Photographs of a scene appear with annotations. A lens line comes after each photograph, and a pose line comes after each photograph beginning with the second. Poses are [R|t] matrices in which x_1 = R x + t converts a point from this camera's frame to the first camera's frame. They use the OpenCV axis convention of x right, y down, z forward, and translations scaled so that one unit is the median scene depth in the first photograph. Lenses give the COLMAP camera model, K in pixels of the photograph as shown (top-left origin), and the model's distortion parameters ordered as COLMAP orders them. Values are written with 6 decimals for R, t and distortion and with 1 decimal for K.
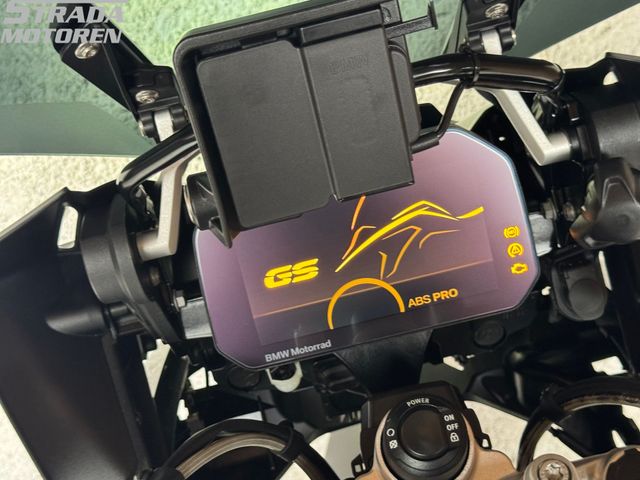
lens RADIAL K [[992.5, 0, 320.0], [0, 992.5, 240.0], [0, 0, 1]] dist [0.206056, -0.531482]
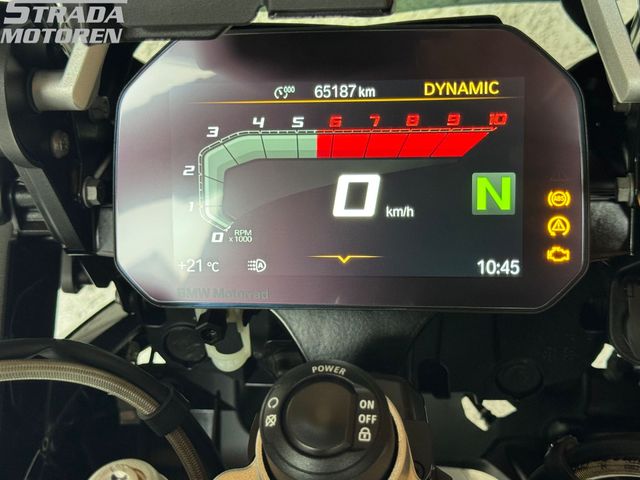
lens RADIAL K [[992.5, 0, 320.0], [0, 992.5, 240.0], [0, 0, 1]] dist [0.206056, -0.531482]
pose [[0.959420, 0.235716, -0.154761, 0.150849], [-0.249672, 0.965208, -0.077699, 0.115782], [0.131062, 0.113186, 0.984892, 0.311889]]
